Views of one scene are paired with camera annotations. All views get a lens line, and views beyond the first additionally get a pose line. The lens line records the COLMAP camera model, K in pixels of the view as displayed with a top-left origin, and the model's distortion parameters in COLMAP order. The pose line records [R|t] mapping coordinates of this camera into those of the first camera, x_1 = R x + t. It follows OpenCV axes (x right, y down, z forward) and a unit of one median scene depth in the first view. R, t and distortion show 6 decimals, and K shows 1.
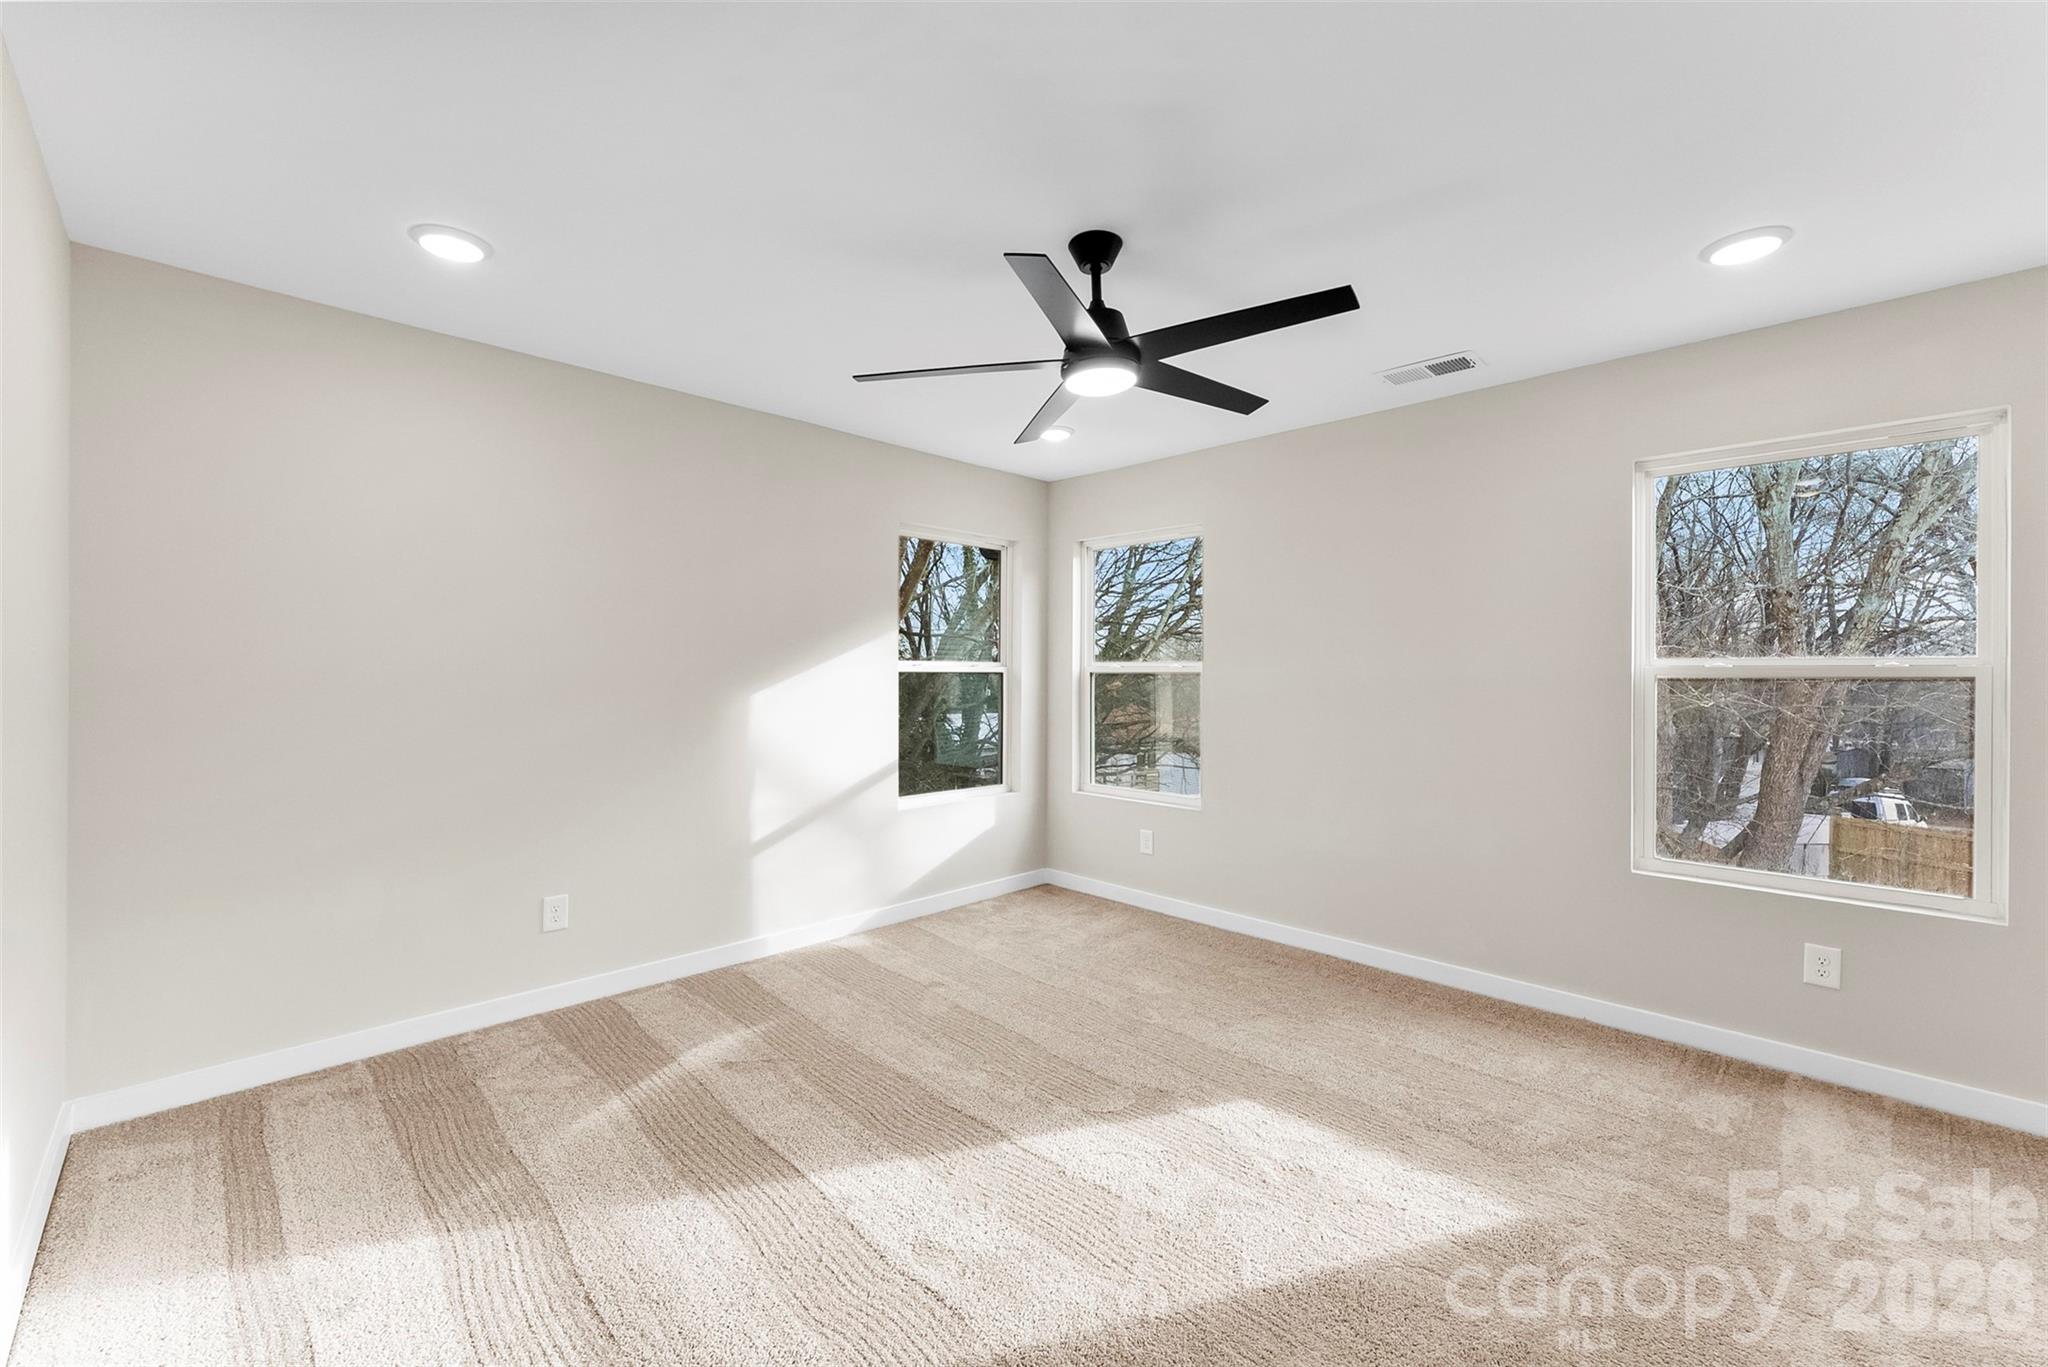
lens RADIAL K [[830.9, 0, 1033.8], [0, 830.9, 672.9], [0, 0, 1]] dist [0.002483, -0.000572]
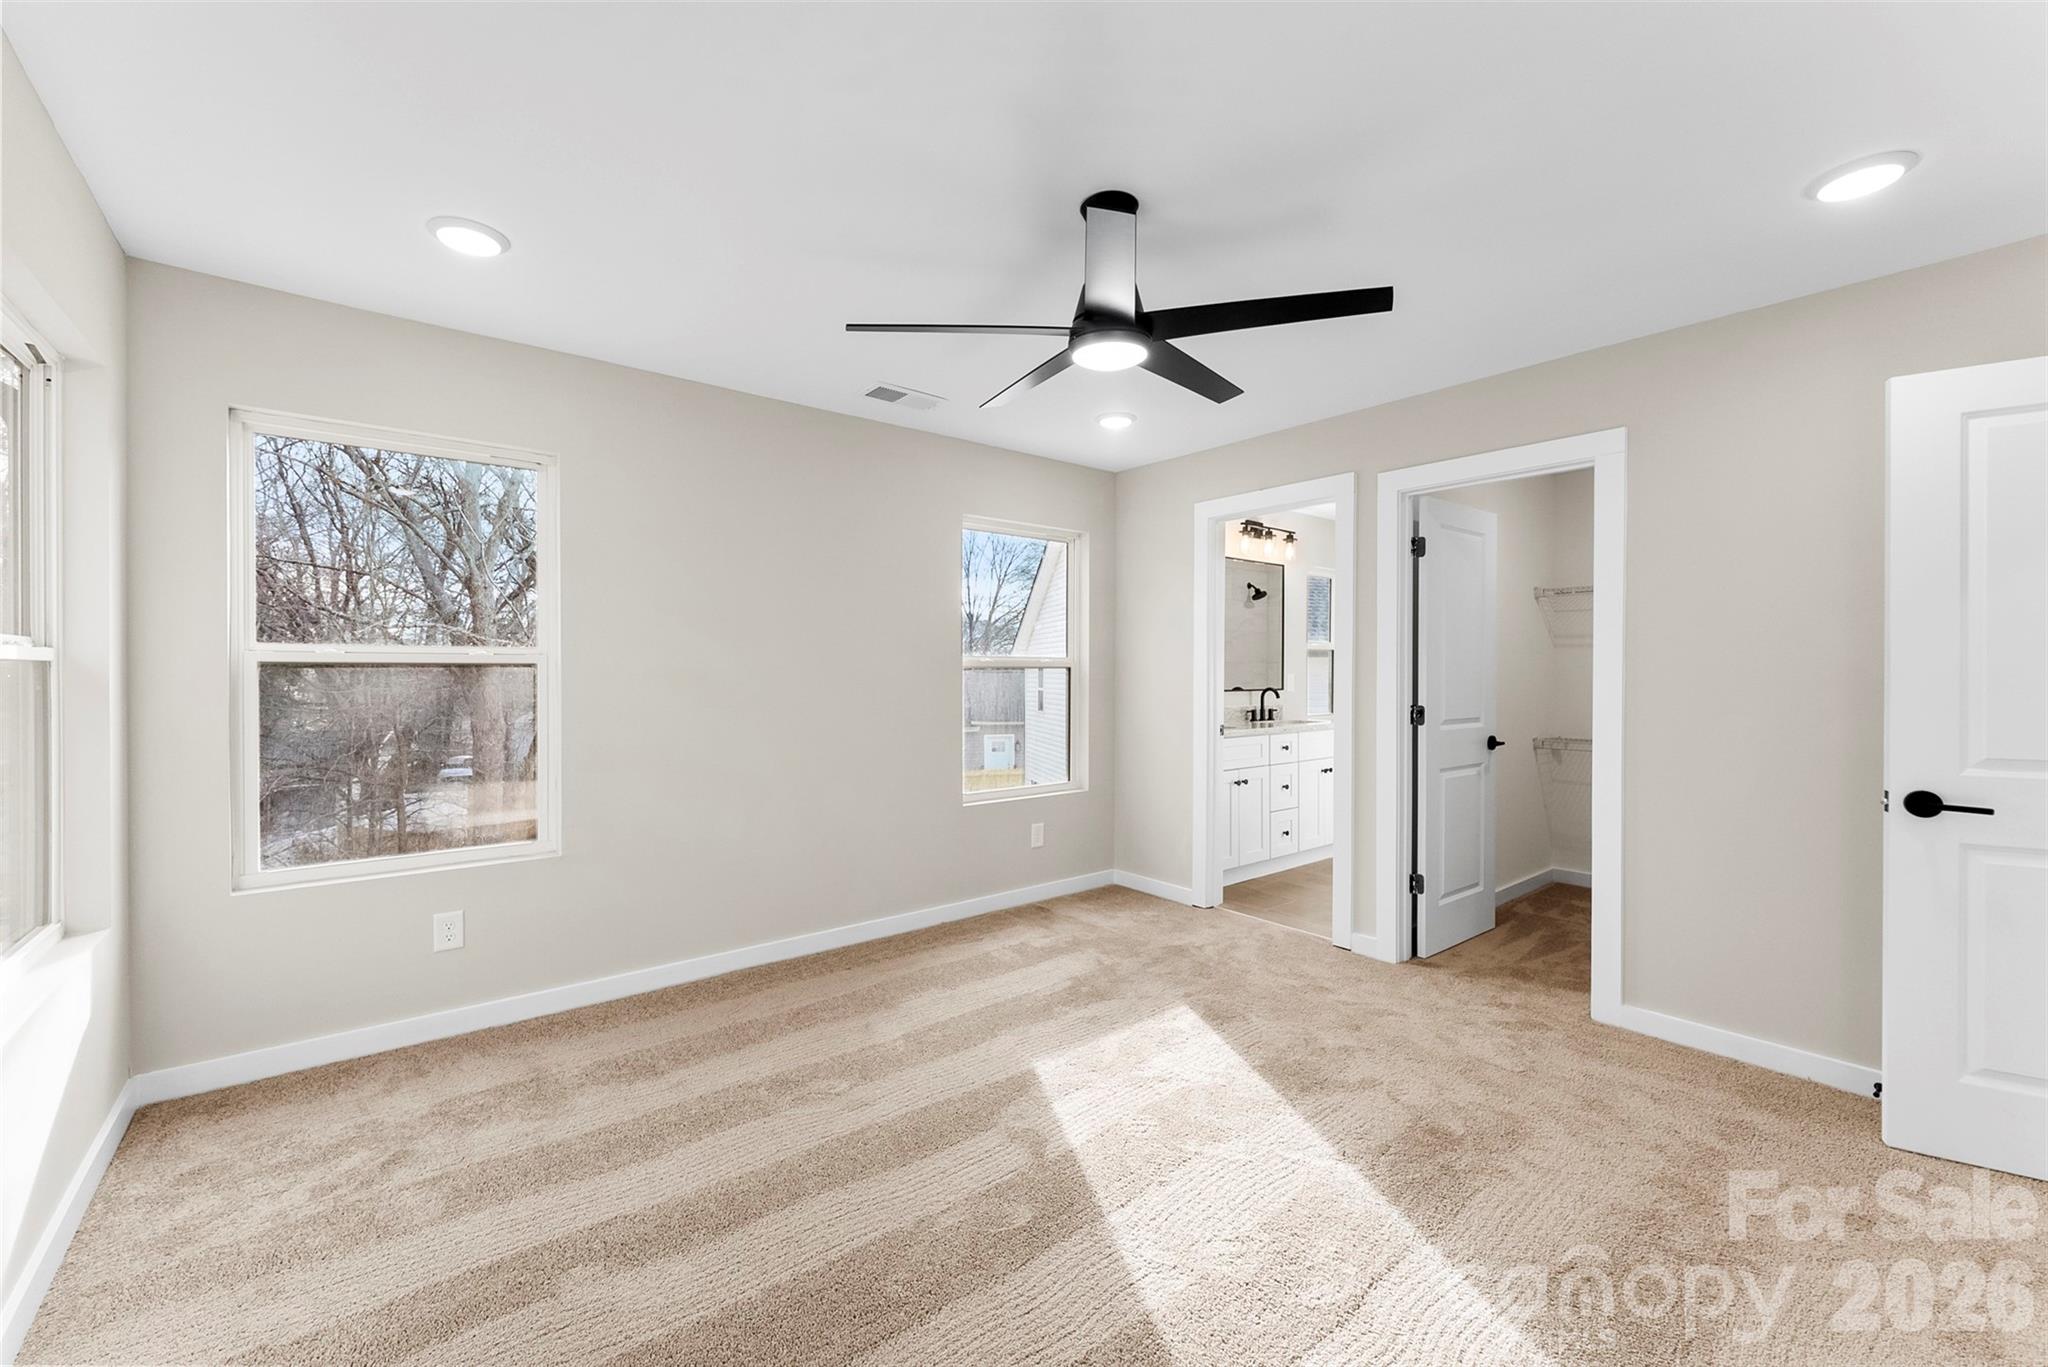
lens RADIAL K [[830.9, 0, 1029.6], [0, 830.9, 674.1], [0, 0, 1]] dist [0.002483, -0.000572]
pose [[0.107903, -0.006607, 0.994139, -0.545539], [0.005420, 0.999967, 0.006058, 0.008480], [-0.994147, 0.004734, 0.107936, 0.604626]]
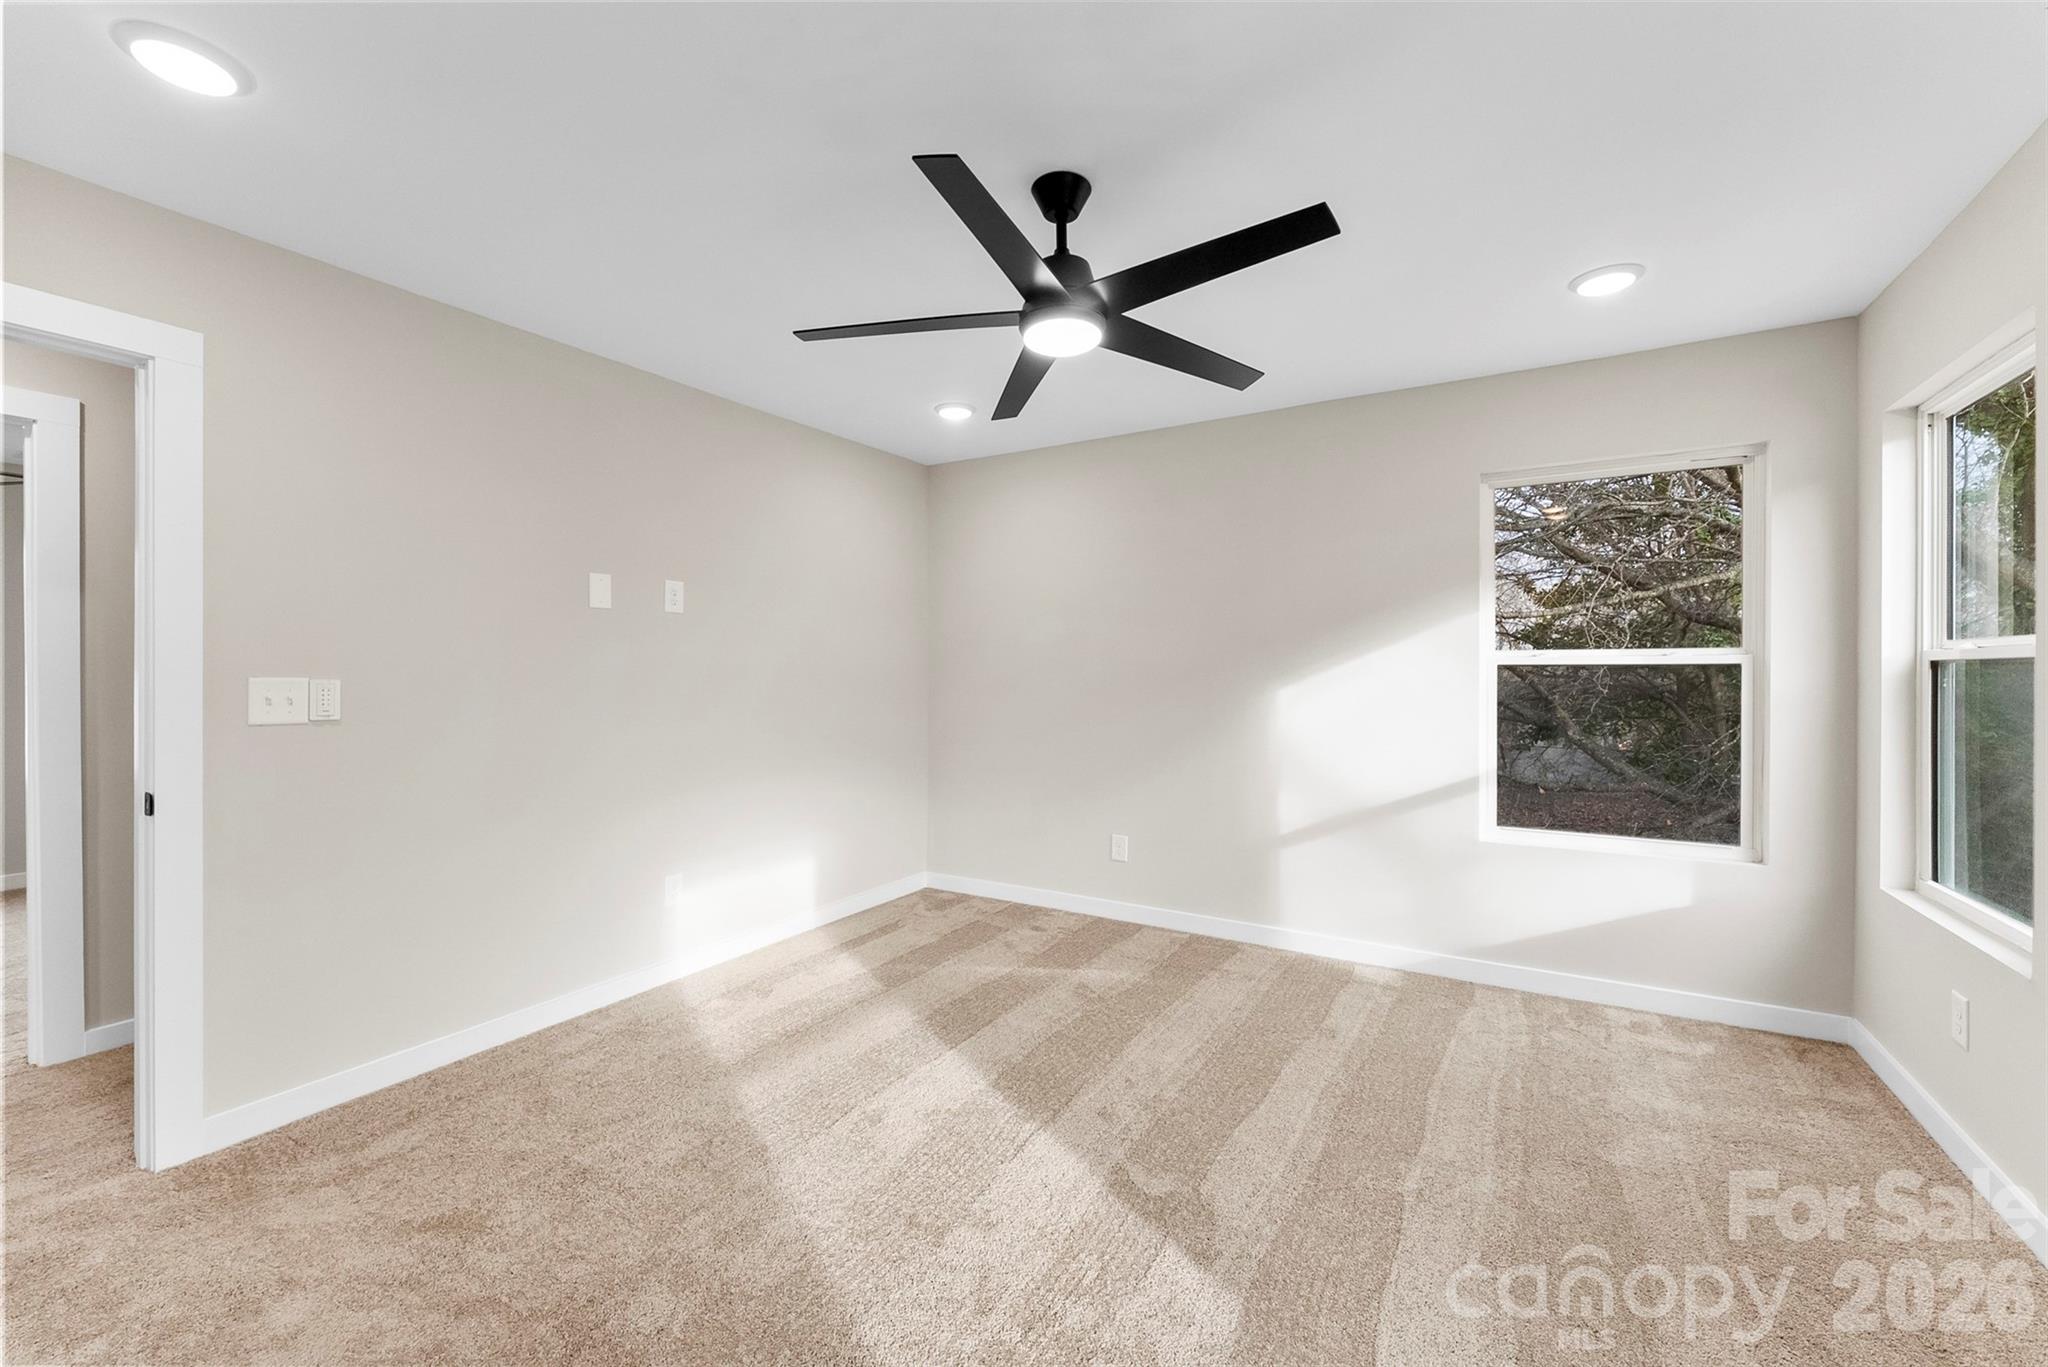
lens RADIAL K [[830.9, 0, 1023.7], [0, 830.9, 679.1], [0, 0, 1]] dist [0.002483, -0.000572]
pose [[0.230792, 0.005682, -0.972987, 0.583178], [-0.001701, 0.999984, 0.005437, 0.010151], [0.973002, 0.000401, 0.230798, 0.464697]]
